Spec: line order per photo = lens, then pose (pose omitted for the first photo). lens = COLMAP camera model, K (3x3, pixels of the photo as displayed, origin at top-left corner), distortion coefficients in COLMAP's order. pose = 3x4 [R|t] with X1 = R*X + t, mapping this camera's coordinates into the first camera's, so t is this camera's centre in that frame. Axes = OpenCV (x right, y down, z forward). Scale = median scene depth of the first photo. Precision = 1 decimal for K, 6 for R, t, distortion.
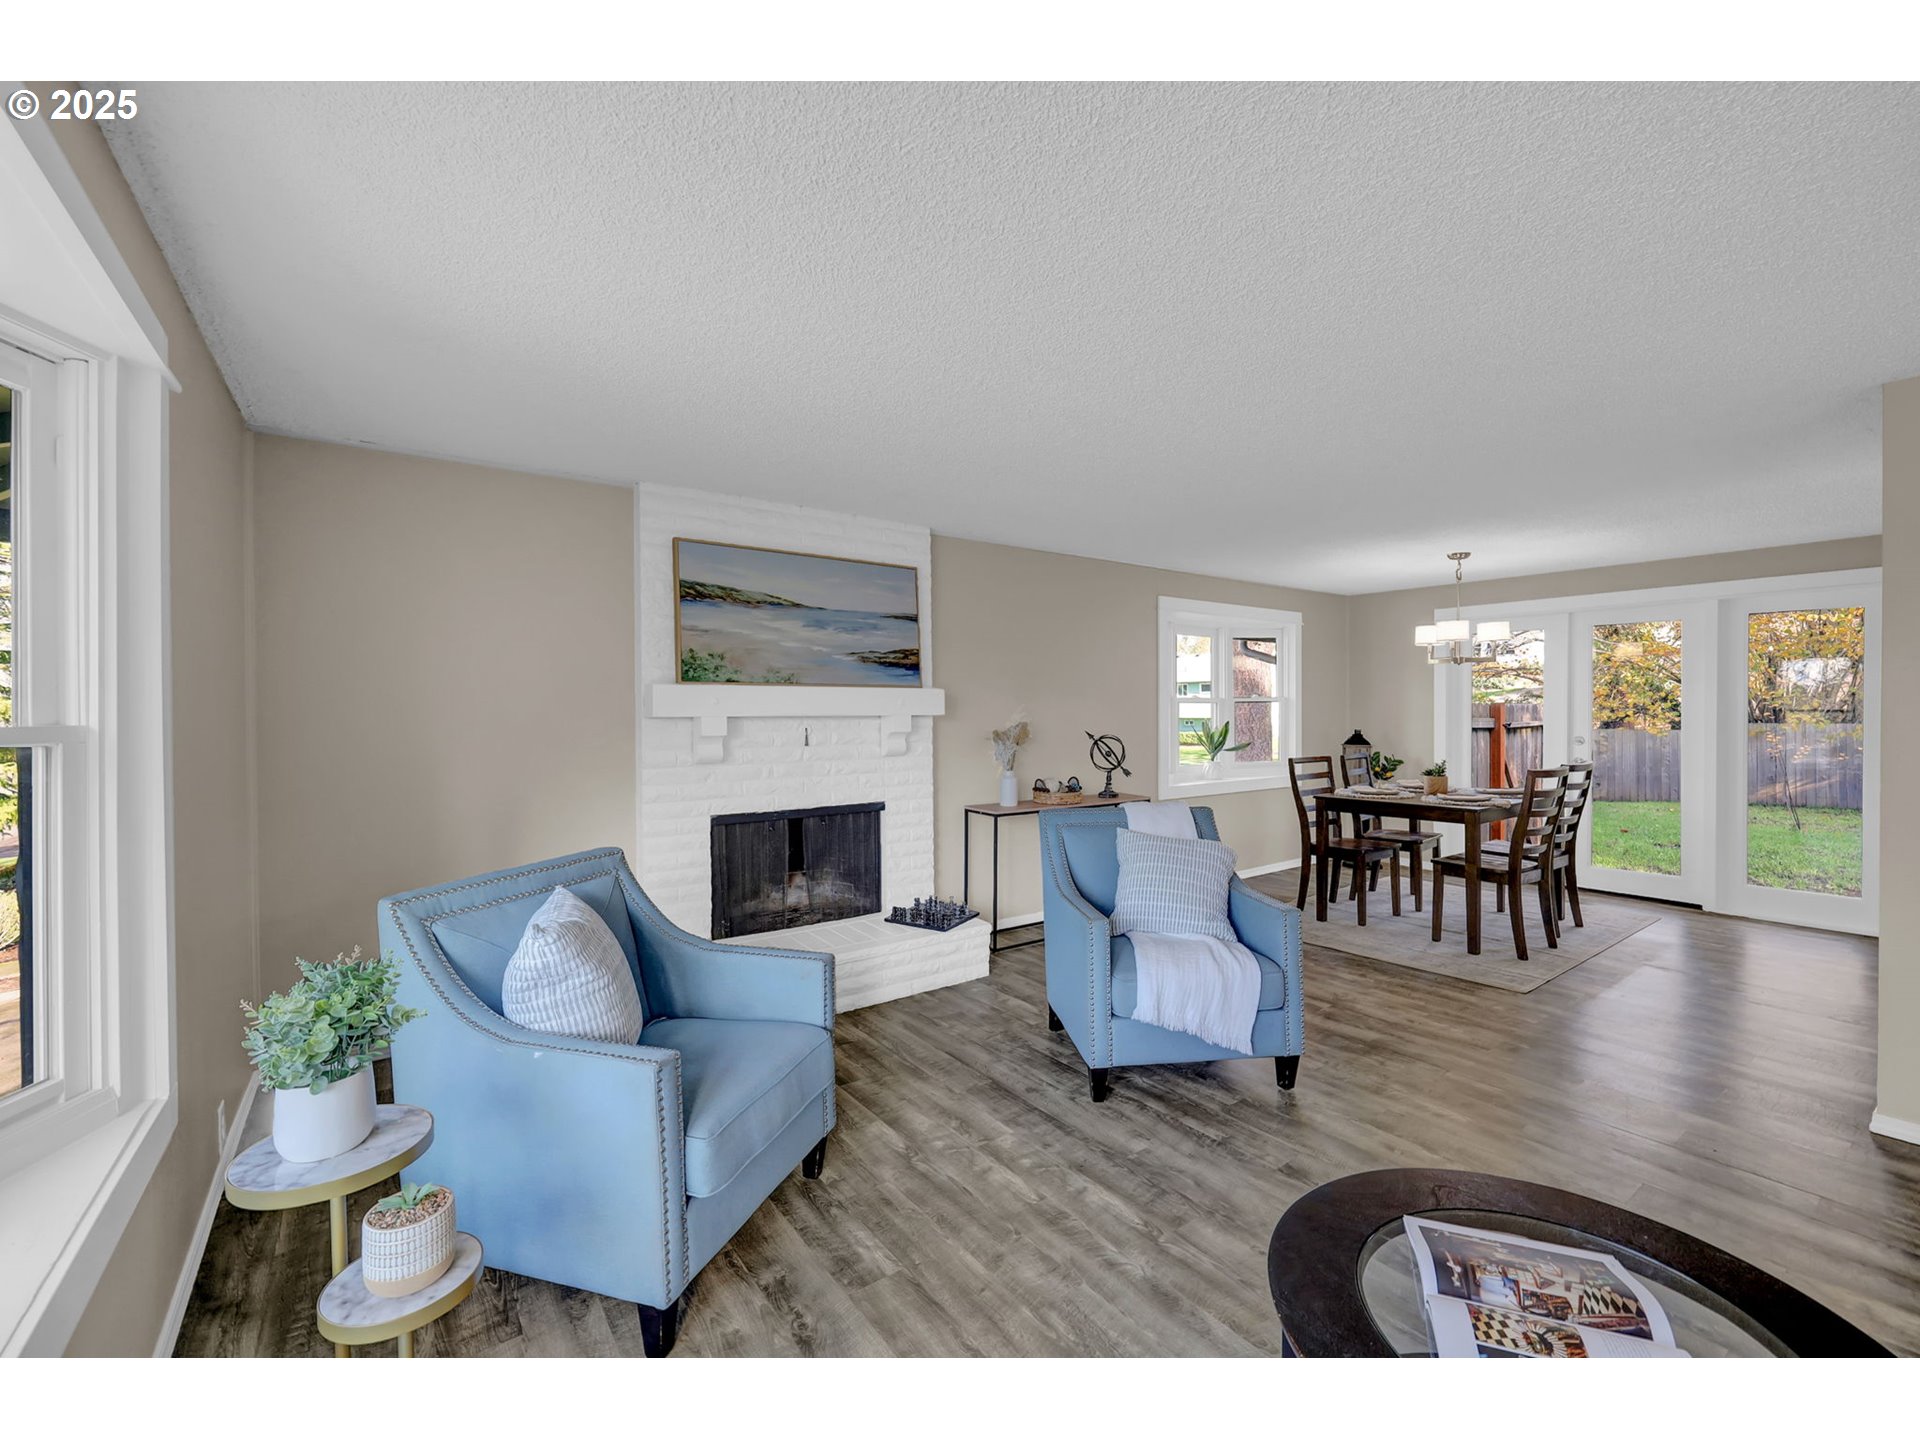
lens RADIAL K [[806.3, 0, 974.5], [0, 806.3, 720.8], [0, 0, 1]] dist [-0.000645, 0.000482]
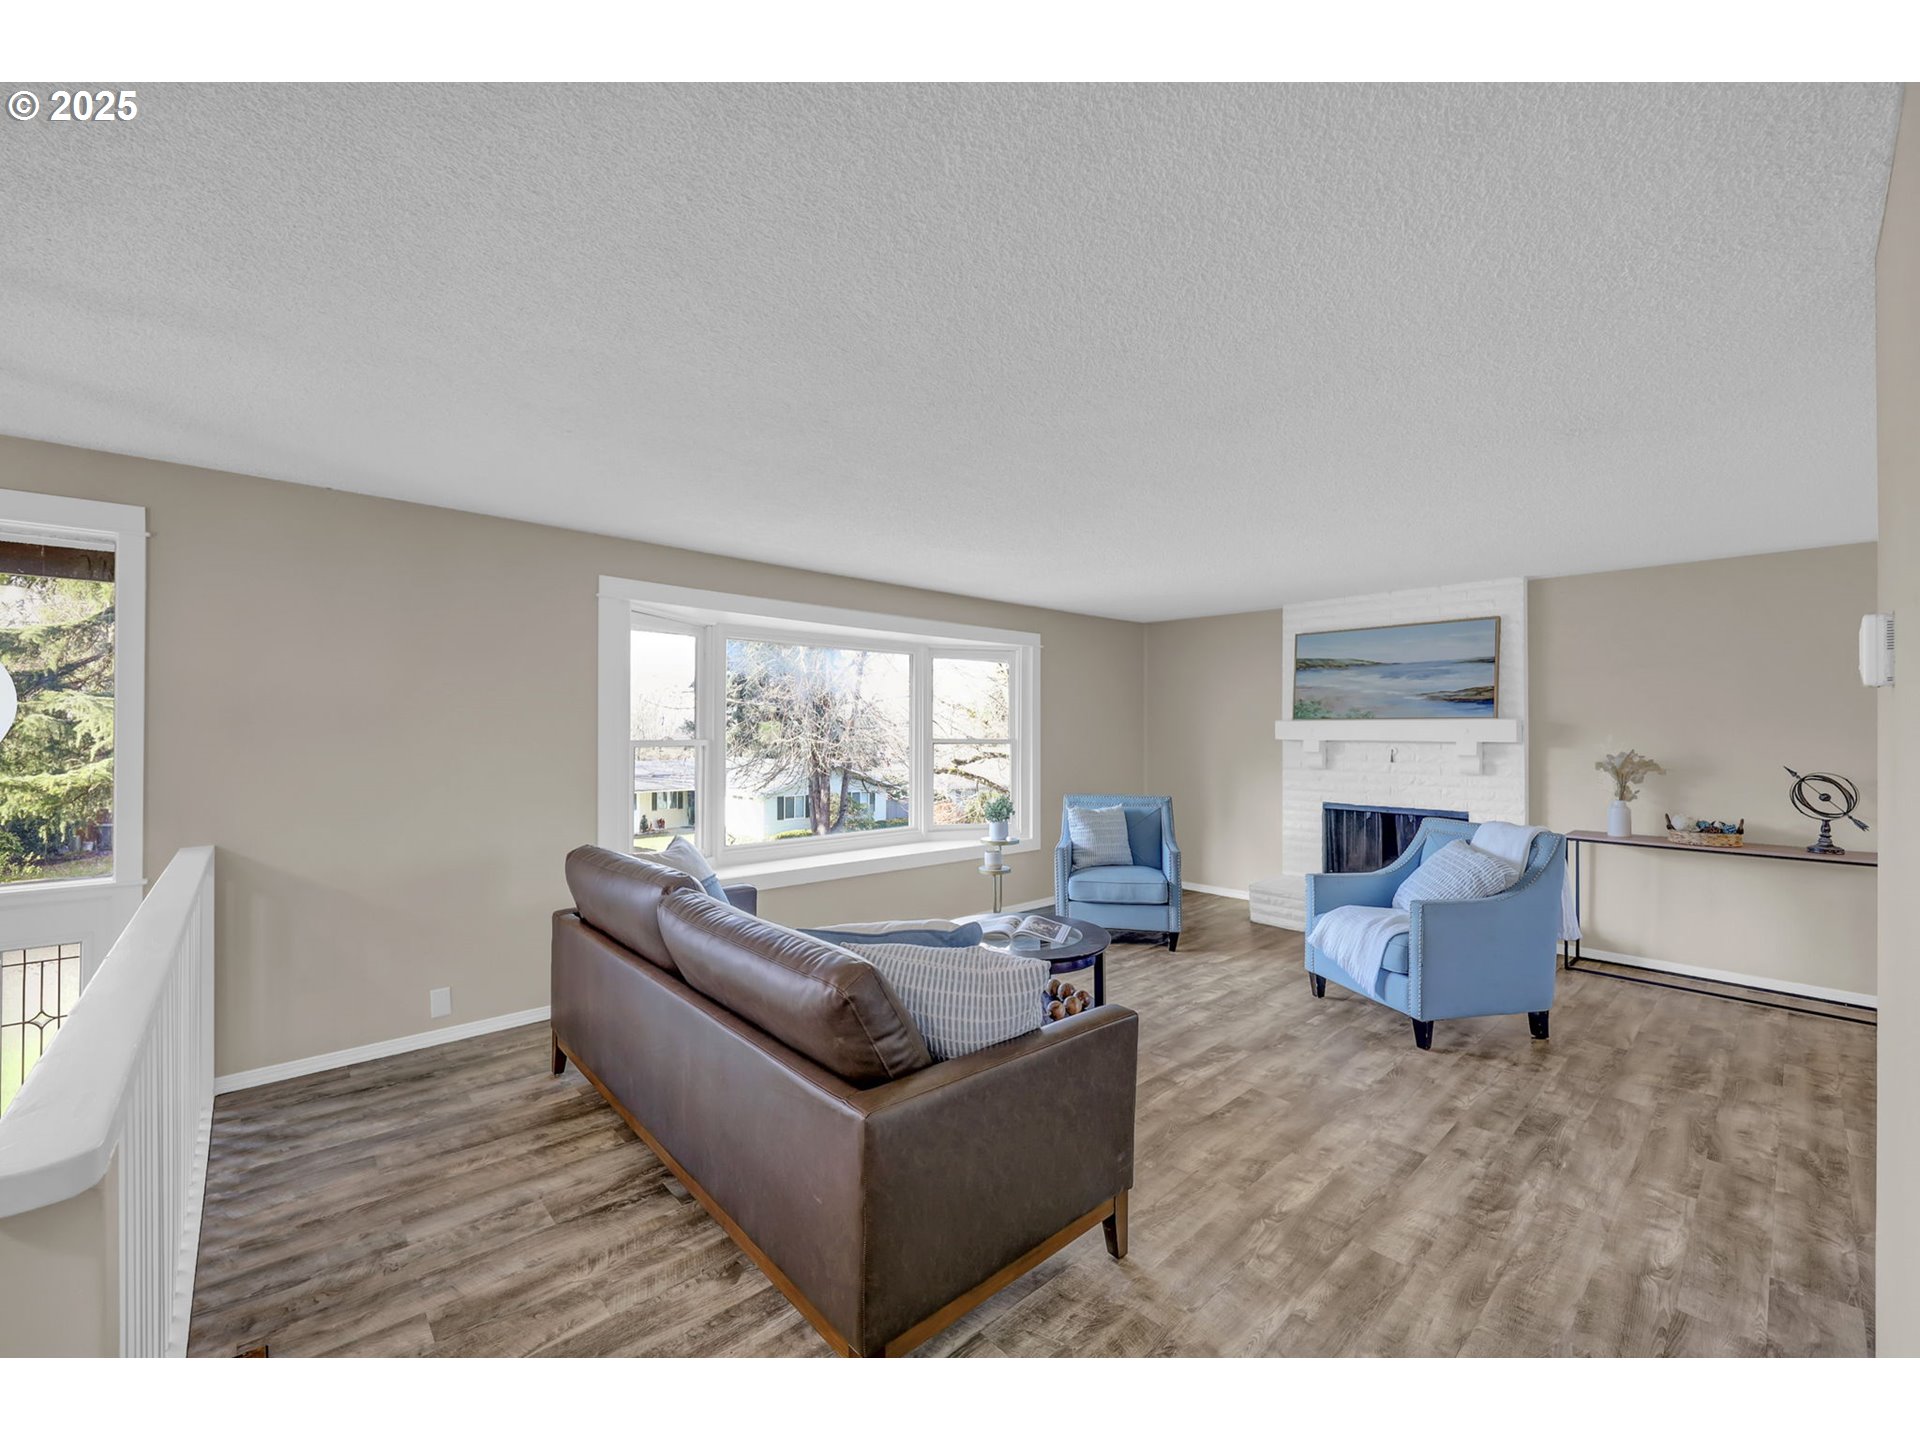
lens RADIAL K [[781.0, 0, 971.3], [0, 781.0, 723.0], [0, 0, 1]] dist [0.000606, -0.000204]
pose [[0.114463, -0.006958, -0.993403, 1.129153], [-0.017047, 0.999814, -0.008967, -0.013326], [0.993281, 0.017961, 0.114323, 0.129484]]
